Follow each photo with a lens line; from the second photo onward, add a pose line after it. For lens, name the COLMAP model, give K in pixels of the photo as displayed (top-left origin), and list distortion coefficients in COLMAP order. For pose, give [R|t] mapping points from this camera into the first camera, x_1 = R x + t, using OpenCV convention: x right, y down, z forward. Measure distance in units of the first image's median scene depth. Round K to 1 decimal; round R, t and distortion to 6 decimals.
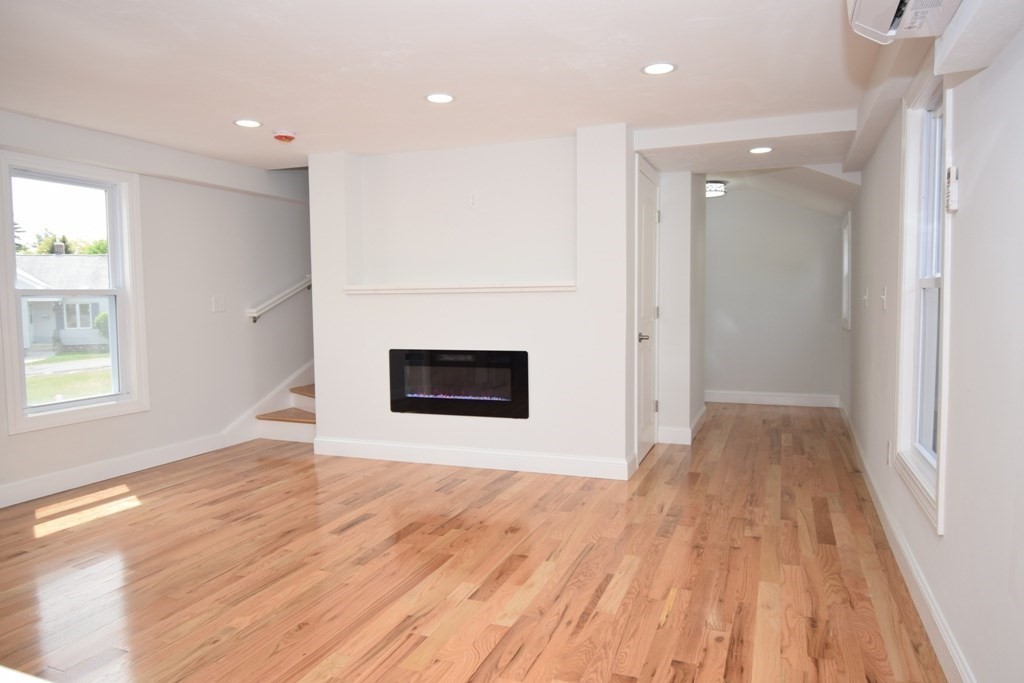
lens RADIAL K [[681.2, 0, 512.0], [0, 681.2, 341.5], [0, 0, 1]] dist [0.002839, -0.000458]
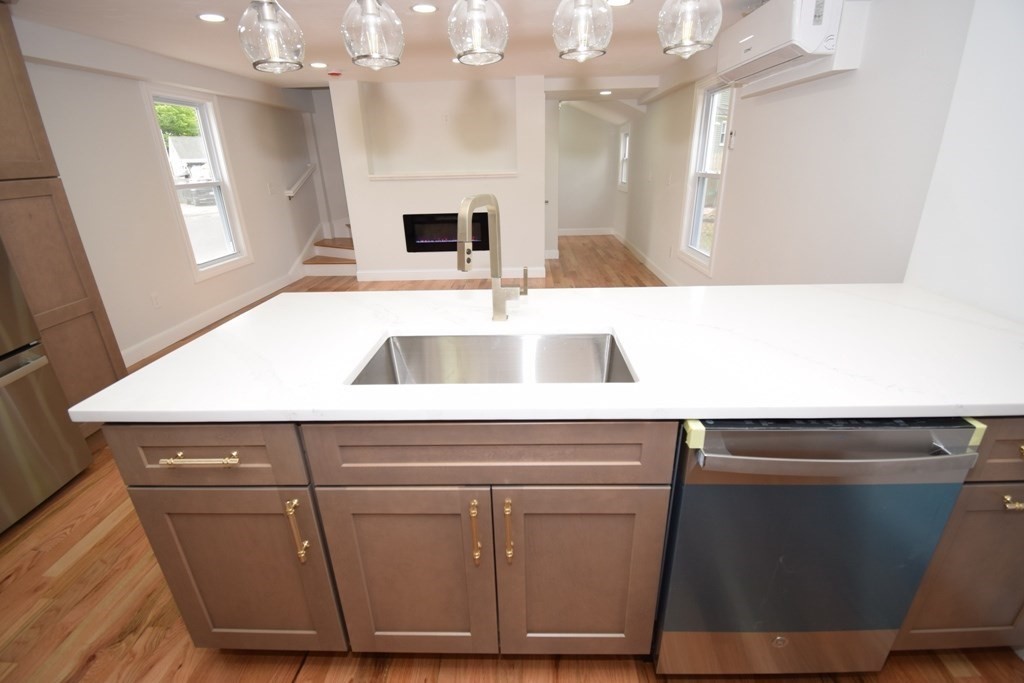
lens RADIAL K [[458.4, 0, 517.1], [0, 458.4, 341.4], [0, 0, 1]] dist [0.014311, -0.021252]
pose [[0.937889, -0.134933, 0.319621, -0.345883], [0.033706, 0.952349, 0.303143, -0.026559], [-0.345294, -0.273541, 0.897745, -0.215325]]
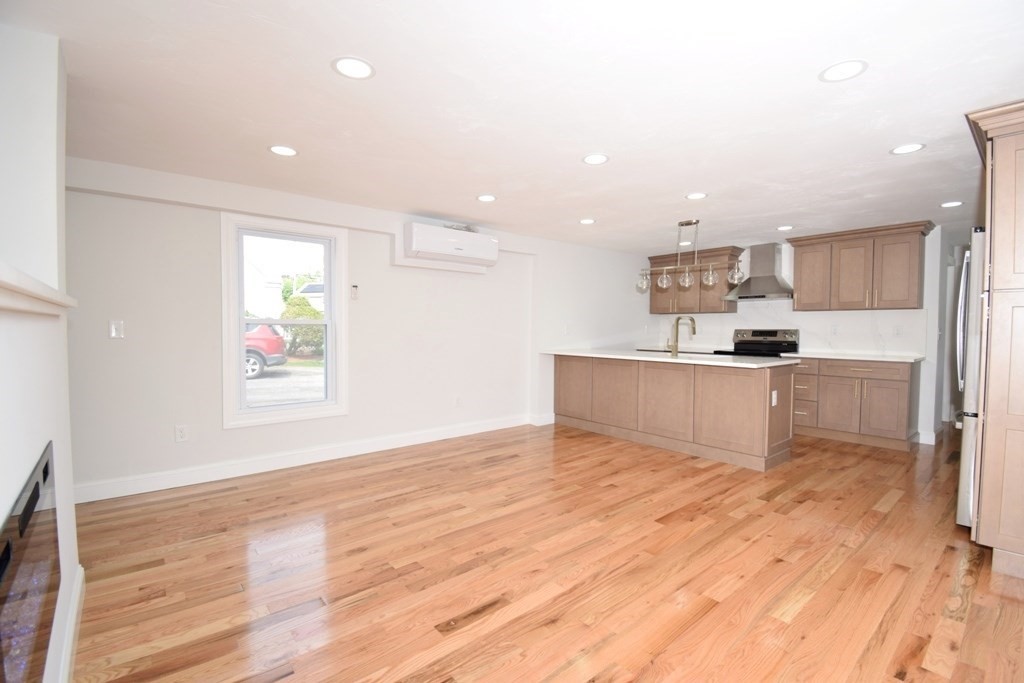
lens RADIAL K [[458.4, 0, 517.1], [0, 458.4, 341.4], [0, 0, 1]] dist [0.014311, -0.021252]
pose [[-0.883693, -0.009604, 0.467968, -0.413108], [0.035555, 0.995523, 0.087572, -0.071755], [-0.466714, 0.094026, -0.879396, 1.121014]]
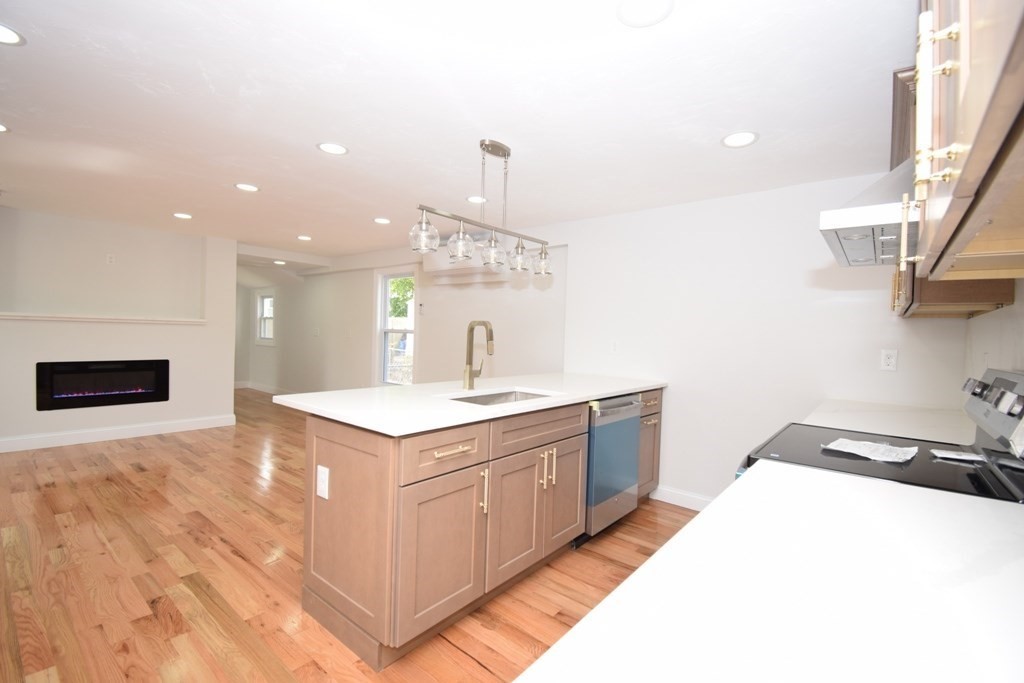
lens RADIAL K [[458.4, 0, 517.1], [0, 458.4, 341.4], [0, 0, 1]] dist [0.014311, -0.021252]
pose [[0.301600, 0.005209, 0.953420, -0.786891], [0.024838, 0.999603, -0.013319, 0.005703], [-0.953111, 0.027698, 0.301350, -0.145048]]
